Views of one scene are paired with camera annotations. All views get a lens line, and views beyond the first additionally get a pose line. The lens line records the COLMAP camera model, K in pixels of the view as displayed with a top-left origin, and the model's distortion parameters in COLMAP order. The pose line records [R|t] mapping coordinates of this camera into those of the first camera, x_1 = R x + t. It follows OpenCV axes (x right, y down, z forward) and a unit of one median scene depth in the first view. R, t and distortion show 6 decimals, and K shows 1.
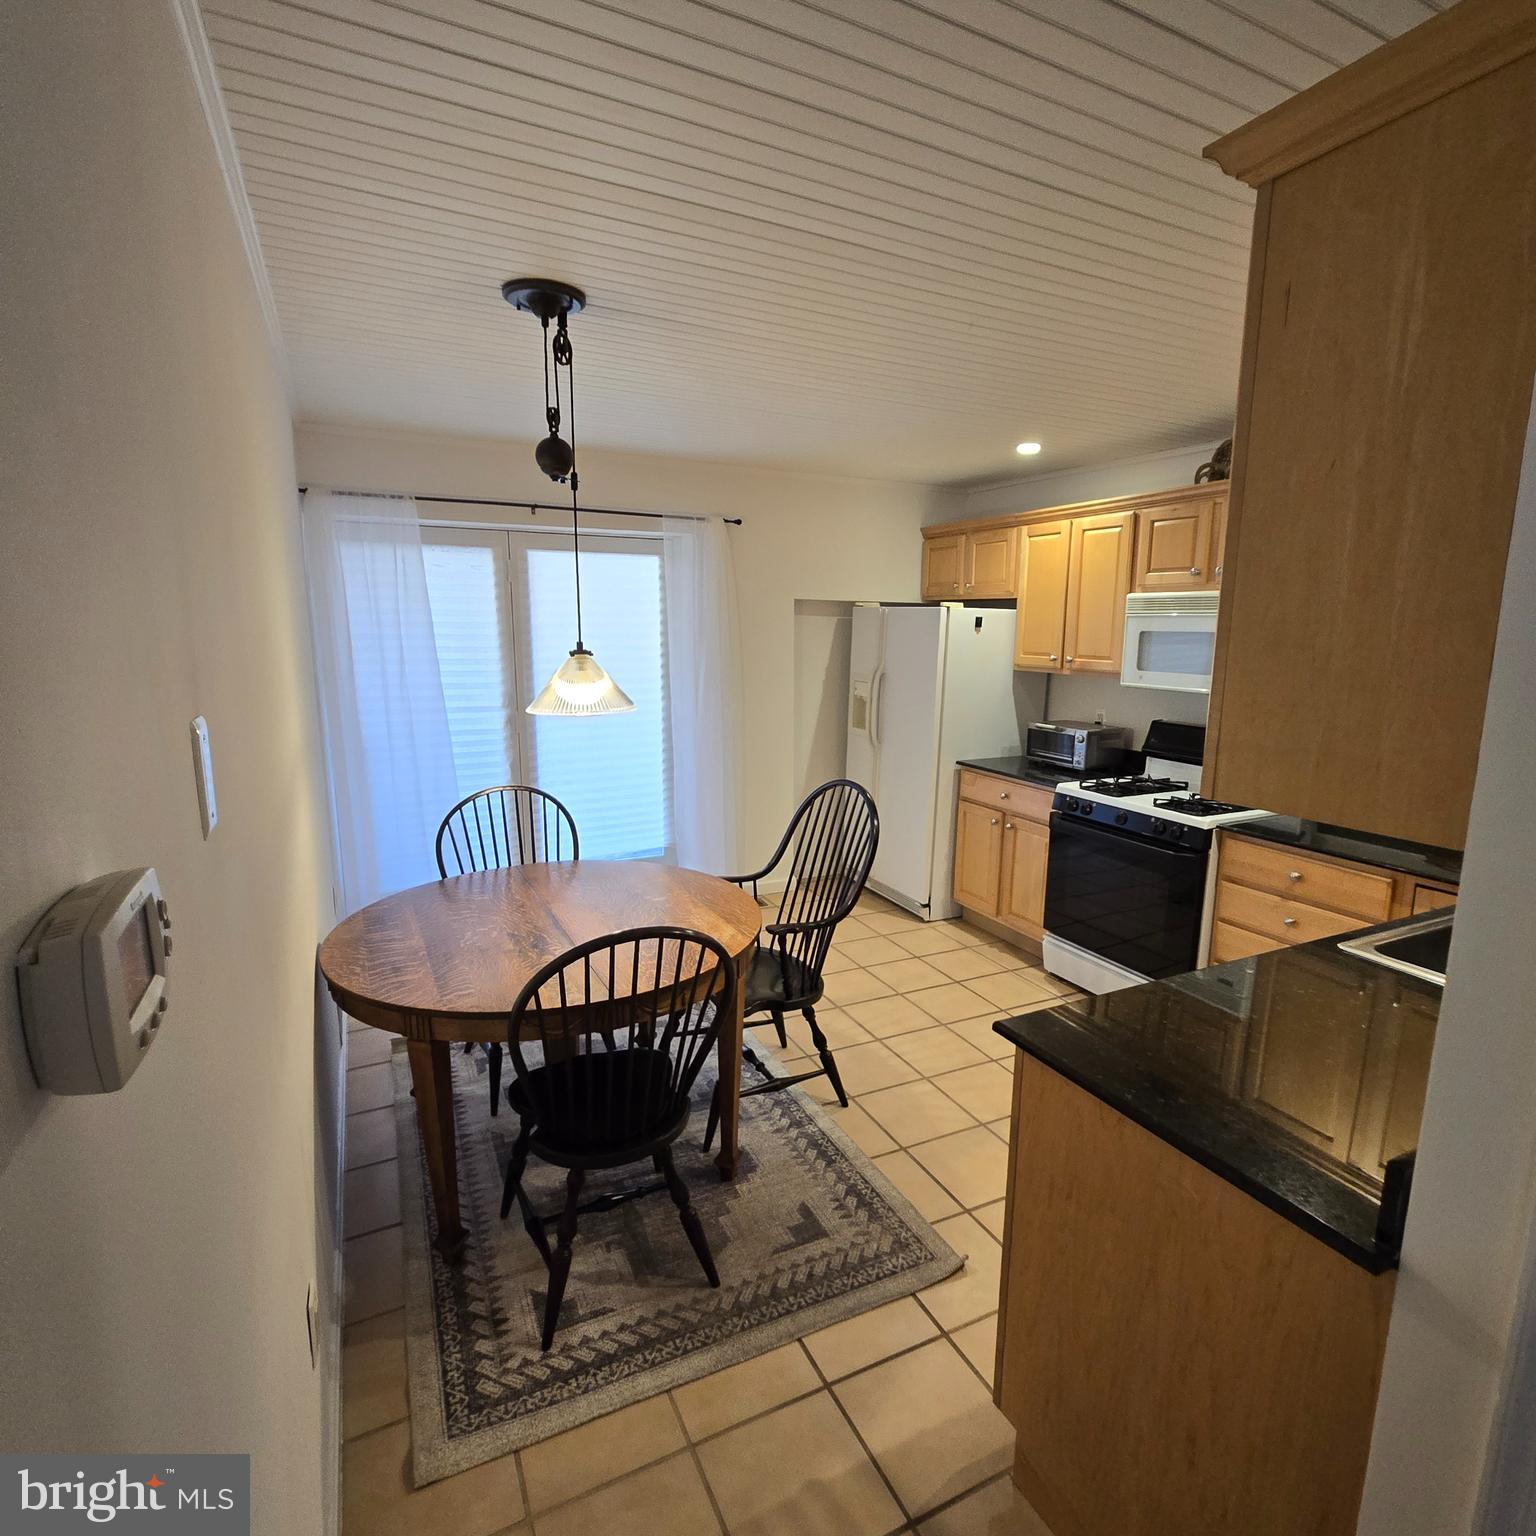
lens RADIAL K [[845.6, 0, 773.5], [0, 845.6, 779.3], [0, 0, 1]] dist [-0.002841, 0.004780]
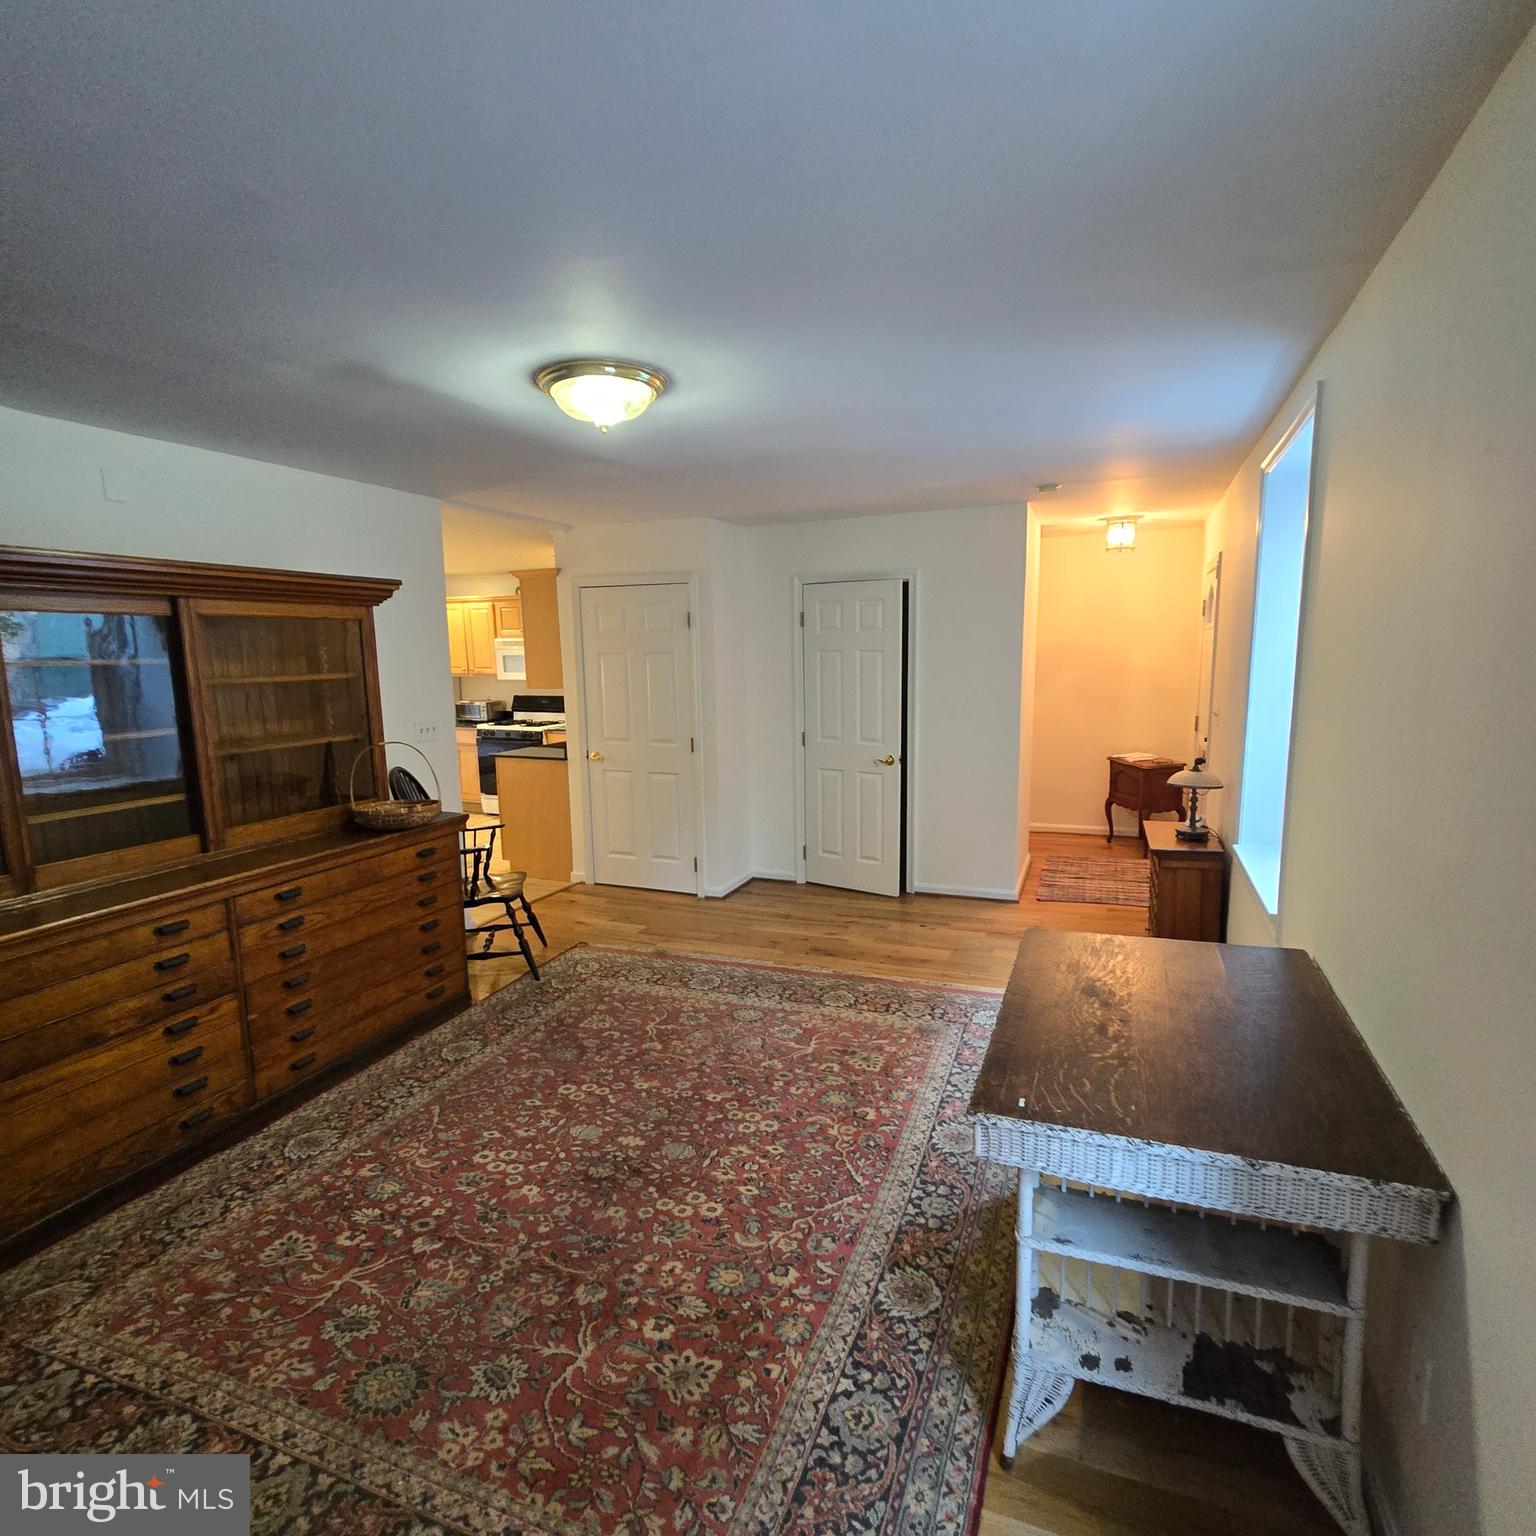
lens RADIAL K [[845.6, 0, 775.3], [0, 845.6, 771.1], [0, 0, 1]] dist [-0.002841, 0.004780]
pose [[0.742906, -0.124161, 0.657780, -0.528202], [0.145083, 0.989156, 0.022852, 0.178158], [-0.653485, 0.078456, 0.752863, -1.108145]]
